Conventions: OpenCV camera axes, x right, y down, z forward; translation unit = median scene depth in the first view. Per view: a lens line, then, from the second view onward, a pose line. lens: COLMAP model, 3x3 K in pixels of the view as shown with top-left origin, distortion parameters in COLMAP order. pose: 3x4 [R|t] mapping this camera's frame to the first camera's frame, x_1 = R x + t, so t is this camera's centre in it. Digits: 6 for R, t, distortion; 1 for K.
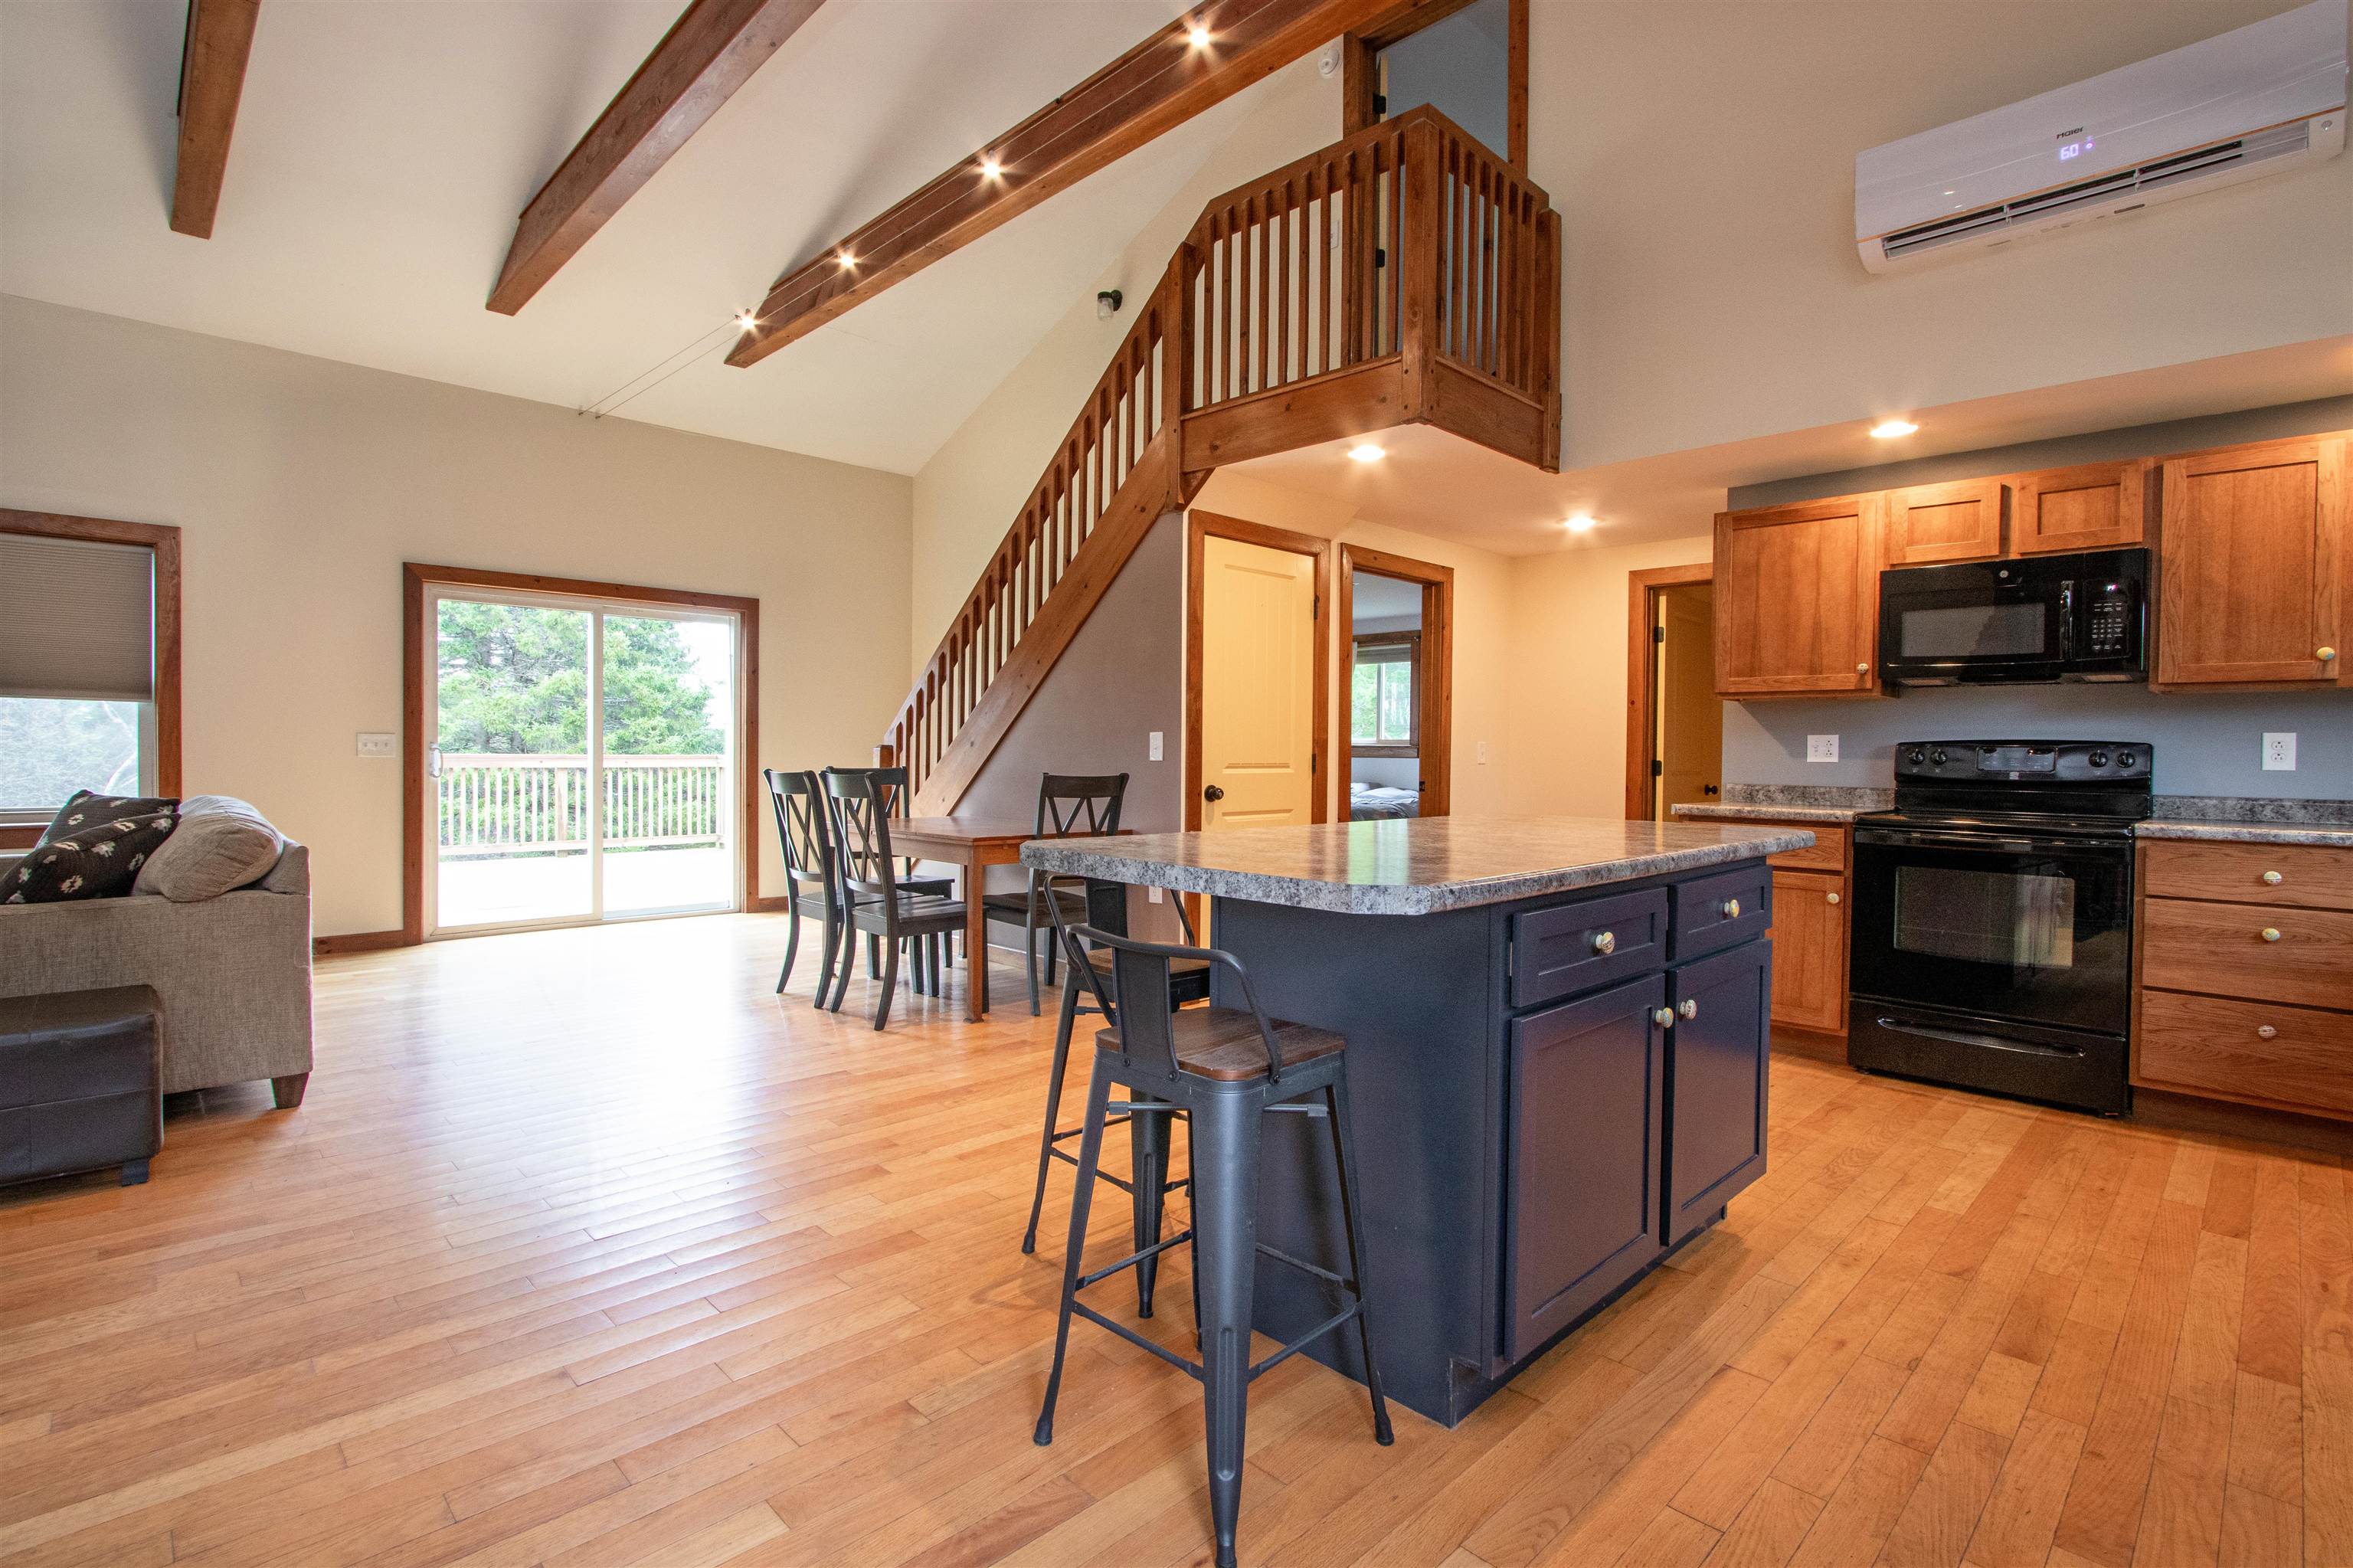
lens RADIAL K [[1110.0, 0, 1165.2], [0, 1110.0, 768.6], [0, 0, 1]] dist [-0.018683, 0.002723]
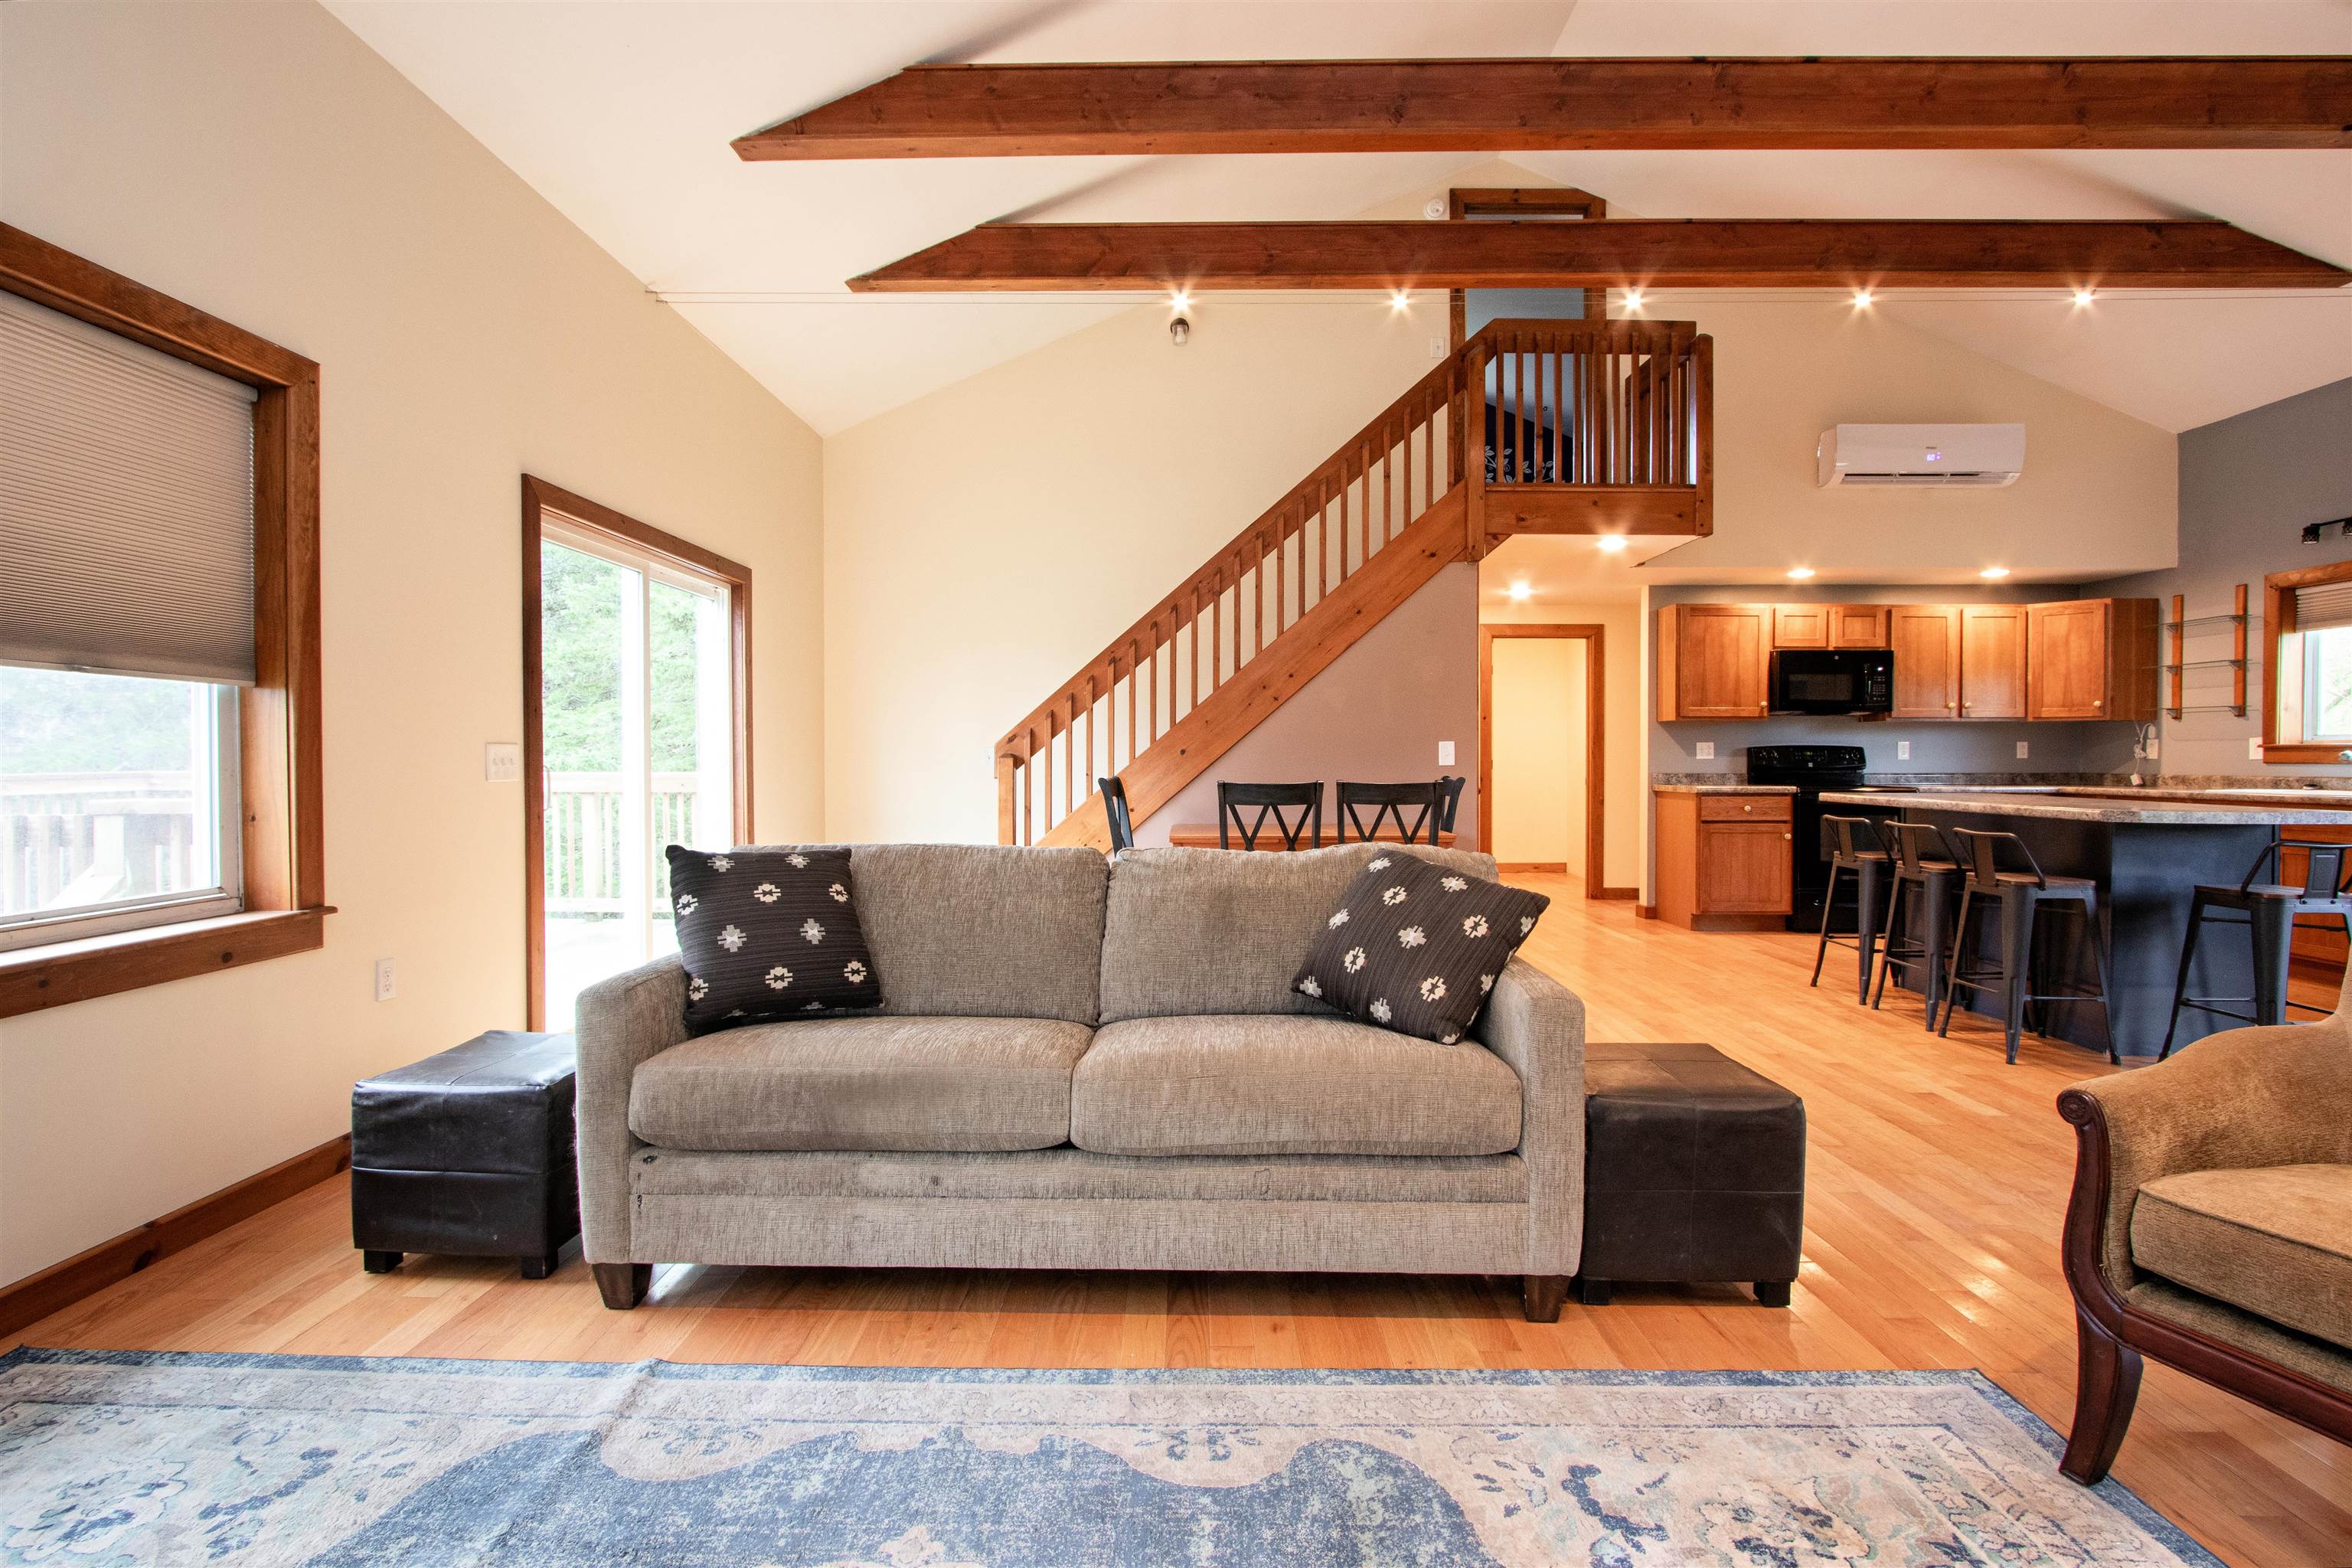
lens RADIAL K [[1109.5, 0, 1152.5], [0, 1109.5, 770.1], [0, 0, 1]] dist [-0.018683, 0.002723]
pose [[0.715403, -0.021218, 0.698390, -1.398331], [0.020114, 0.999750, 0.009770, -0.026428], [-0.698422, 0.007058, 0.715651, 0.468762]]
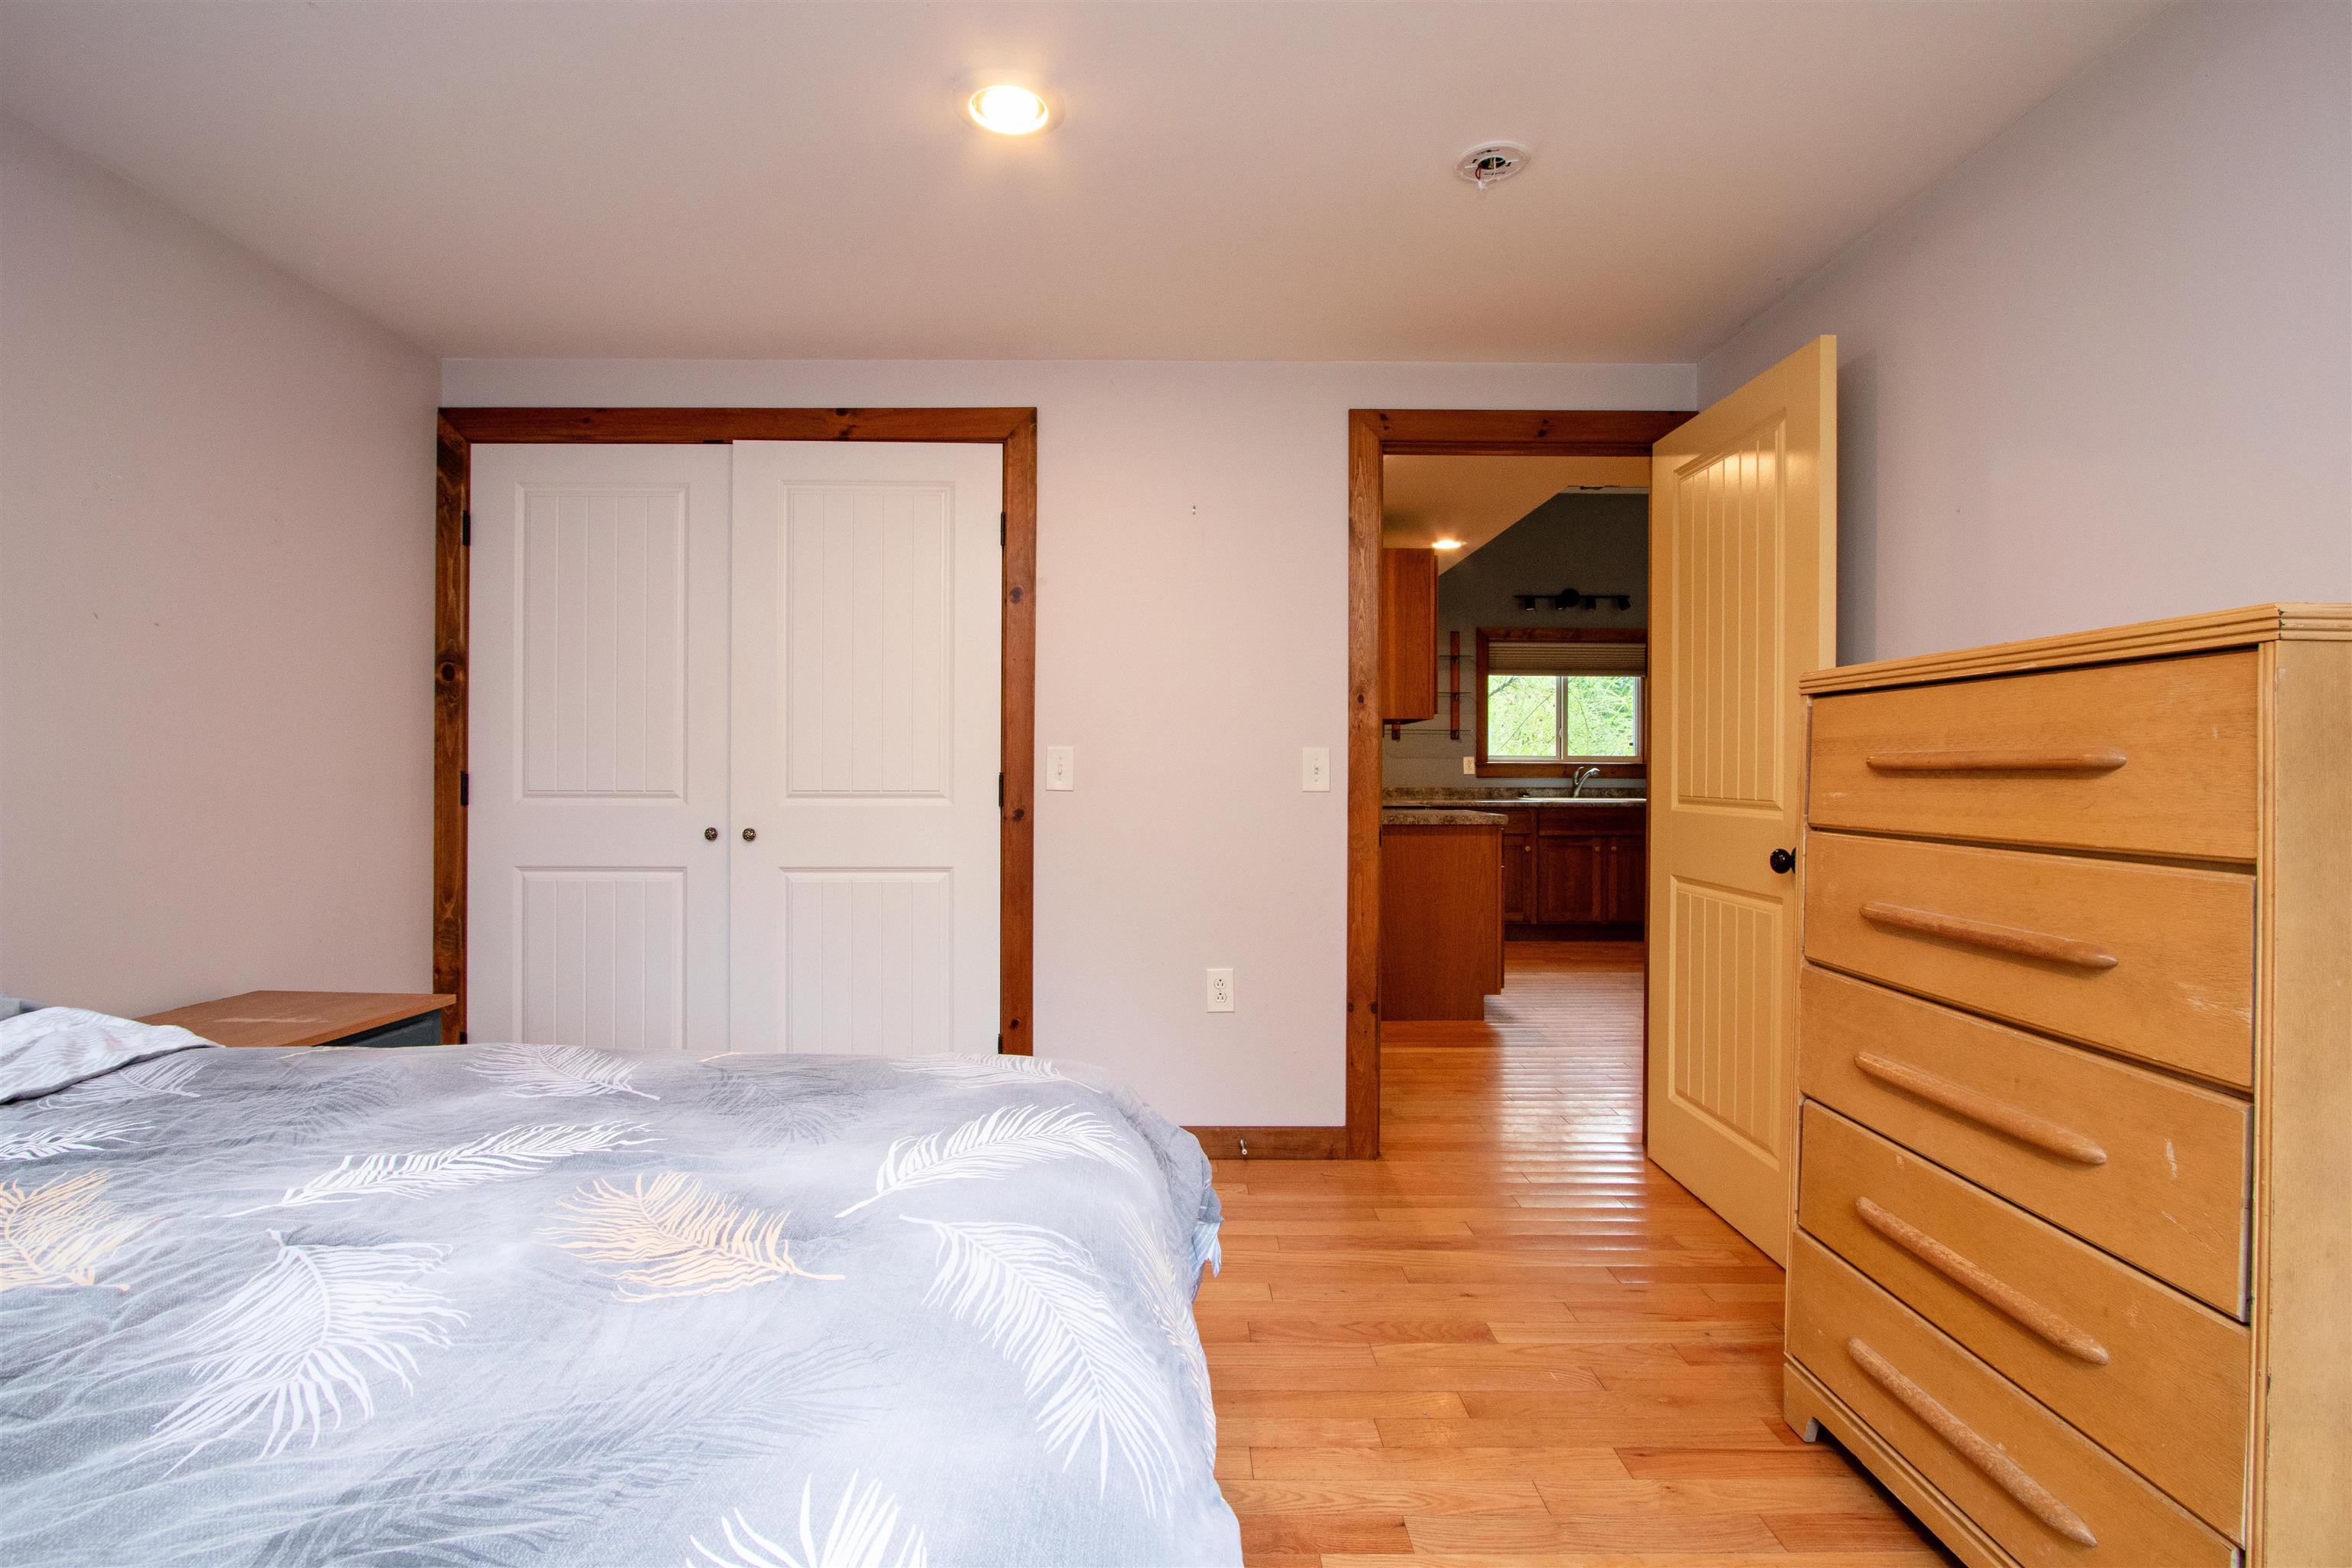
lens RADIAL K [[1109.5, 0, 1186.5], [0, 1109.5, 774.7], [0, 0, 1]] dist [-0.018683, 0.002723]
pose [[-0.740016, -0.017451, 0.672363, -0.061033], [-0.000984, 0.999690, 0.024864, -0.043321], [-0.672589, 0.017738, -0.739804, 2.379248]]
